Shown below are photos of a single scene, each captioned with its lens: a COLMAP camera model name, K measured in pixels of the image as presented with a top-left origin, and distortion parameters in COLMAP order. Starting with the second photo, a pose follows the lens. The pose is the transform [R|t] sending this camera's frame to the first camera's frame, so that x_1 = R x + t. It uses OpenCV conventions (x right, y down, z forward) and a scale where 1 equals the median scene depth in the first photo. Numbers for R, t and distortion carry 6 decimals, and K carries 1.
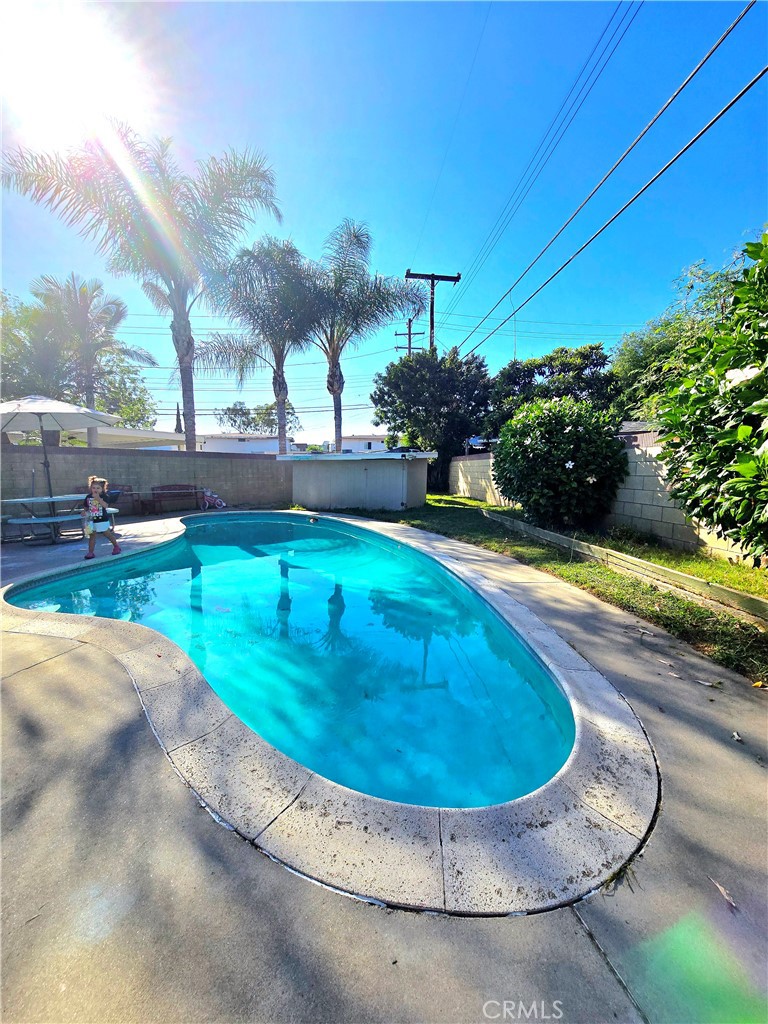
lens RADIAL K [[417.8, 0, 381.7], [0, 417.8, 520.6], [0, 0, 1]] dist [-0.008983, 0.003923]
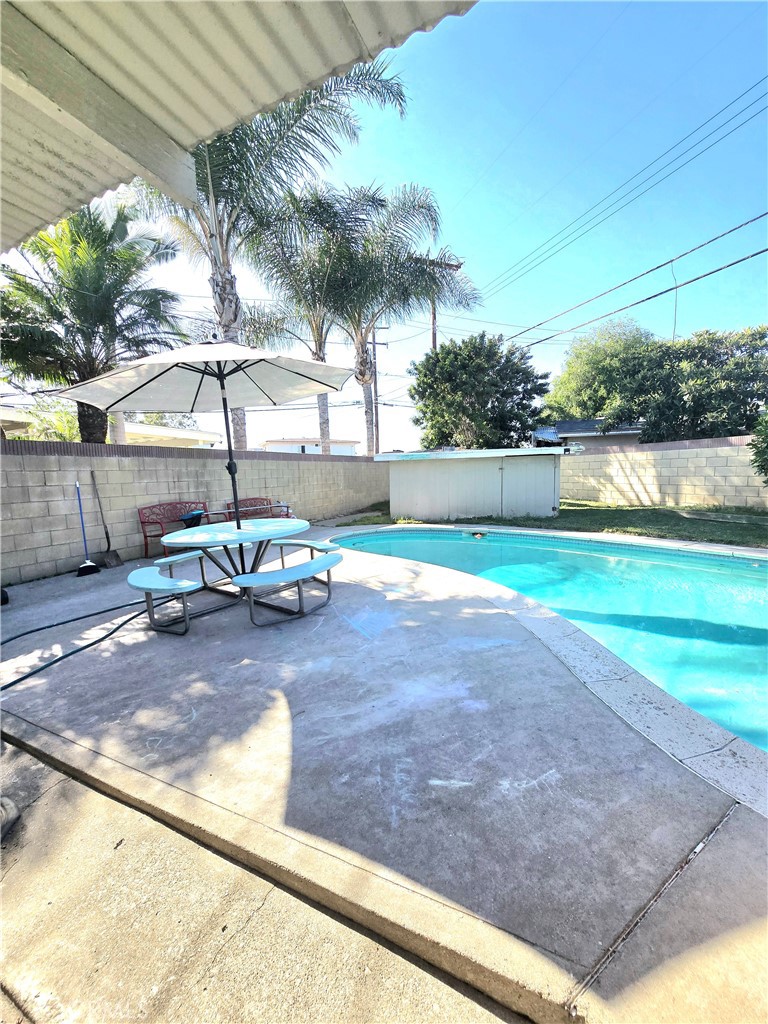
lens RADIAL K [[417.8, 0, 381.7], [0, 417.8, 520.6], [0, 0, 1]] dist [-0.008983, 0.003923]
pose [[0.962211, -0.058576, 0.265929, -0.438052], [0.061812, 0.998081, -0.003809, -0.028895], [-0.265195, 0.020103, 0.963985, 0.236420]]
